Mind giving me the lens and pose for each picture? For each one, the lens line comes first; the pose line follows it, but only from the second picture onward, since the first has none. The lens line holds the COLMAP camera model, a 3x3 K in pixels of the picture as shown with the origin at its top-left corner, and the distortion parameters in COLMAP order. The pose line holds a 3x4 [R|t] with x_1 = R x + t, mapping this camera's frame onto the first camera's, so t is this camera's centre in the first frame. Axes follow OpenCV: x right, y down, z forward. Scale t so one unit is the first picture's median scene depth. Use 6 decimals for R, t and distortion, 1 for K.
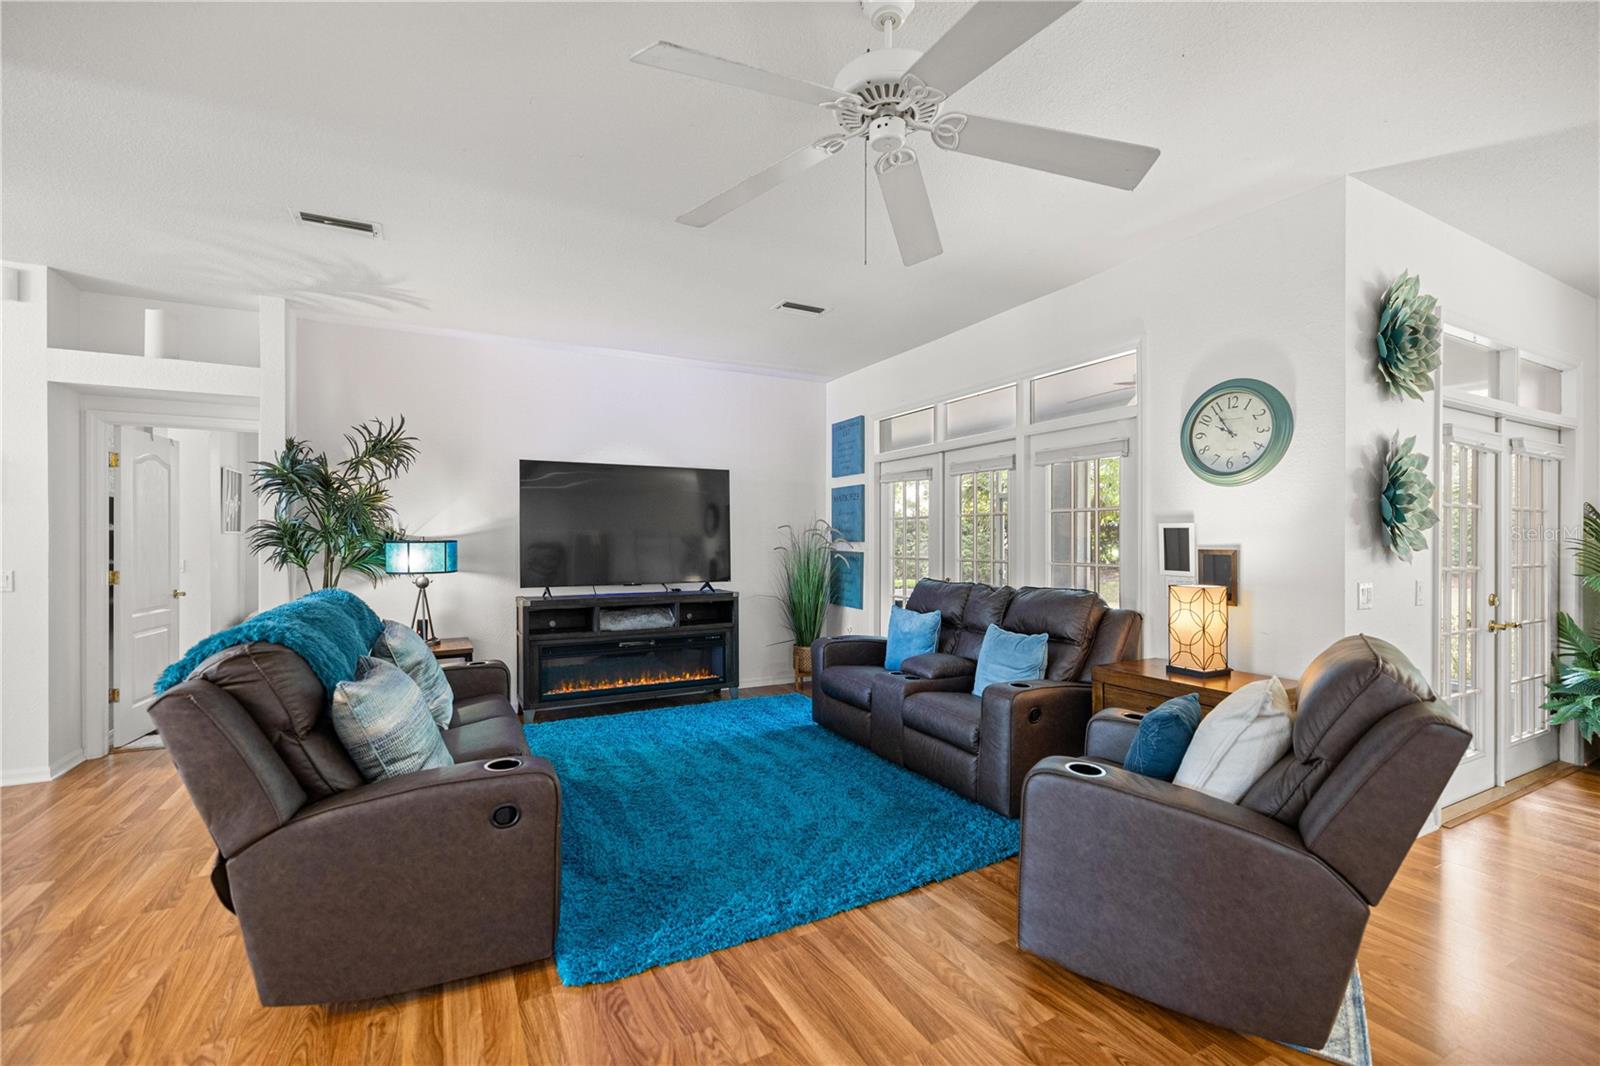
lens RADIAL K [[670.7, 0, 794.4], [0, 670.7, 539.1], [0, 0, 1]] dist [0.002021, 0.000586]
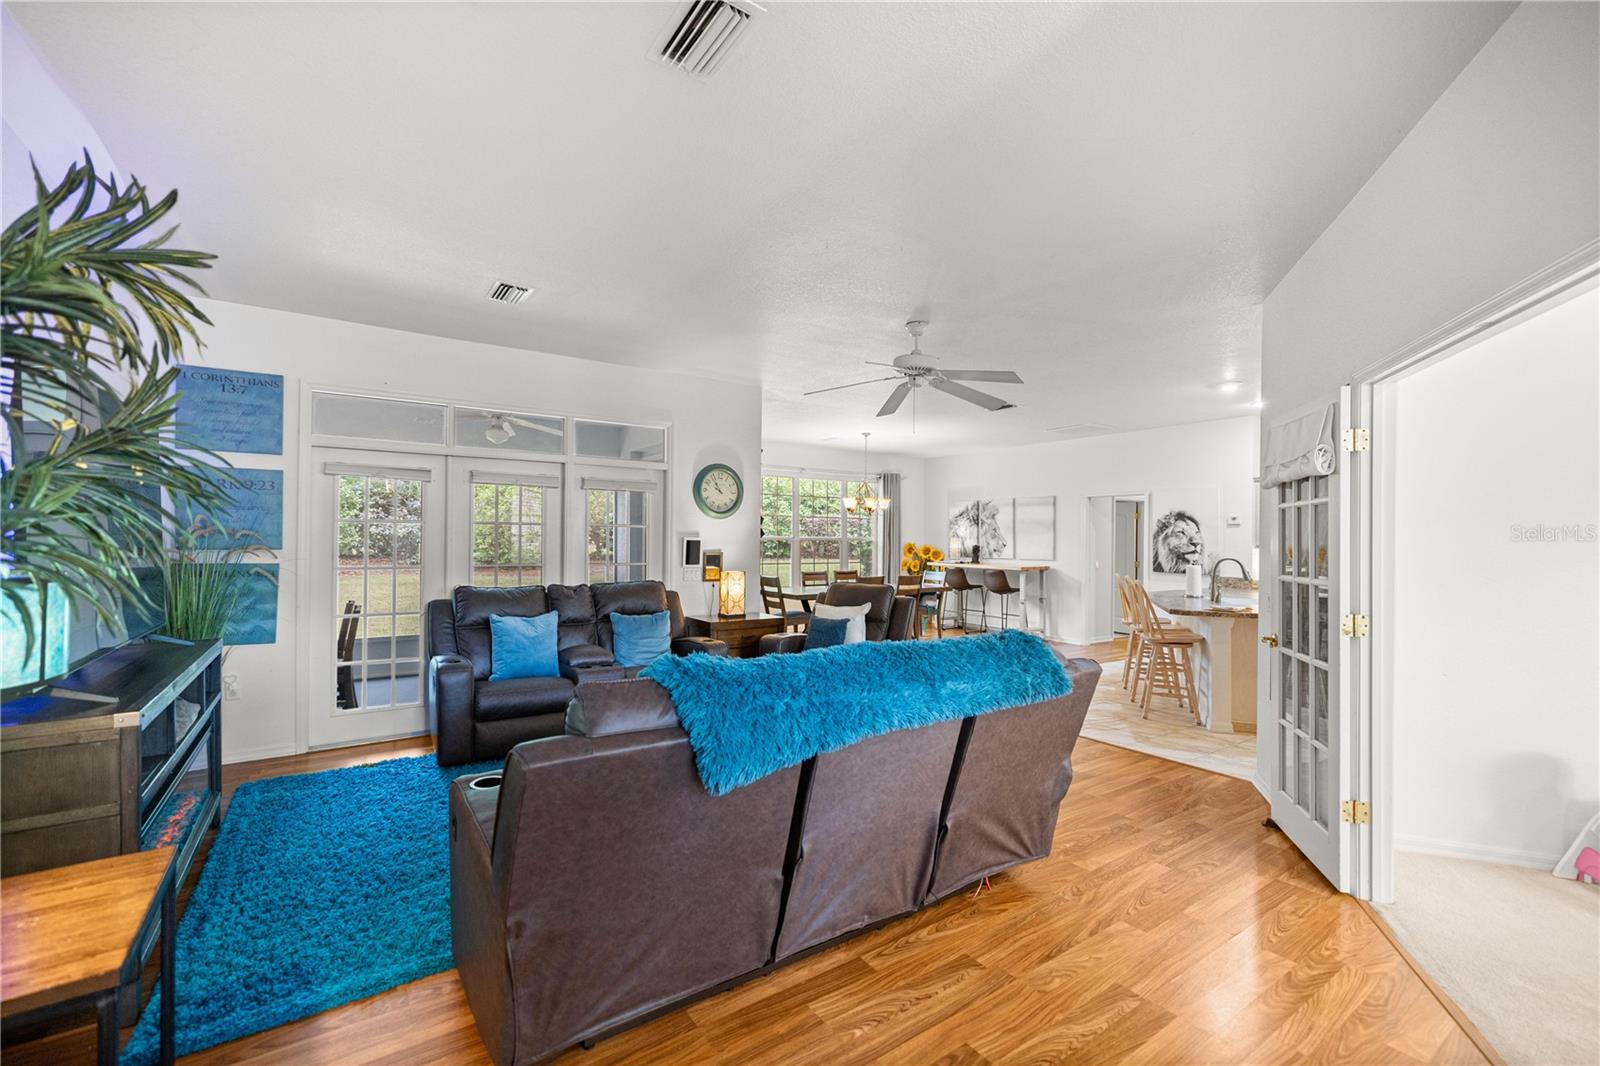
lens RADIAL K [[670.7, 0, 809.5], [0, 670.7, 536.5], [0, 0, 1]] dist [0.002021, 0.000586]
pose [[-0.139024, 0.007717, 0.990259, -0.999766], [-0.005154, 0.999950, -0.008516, -0.010340], [-0.990276, -0.006288, -0.138978, 0.779640]]
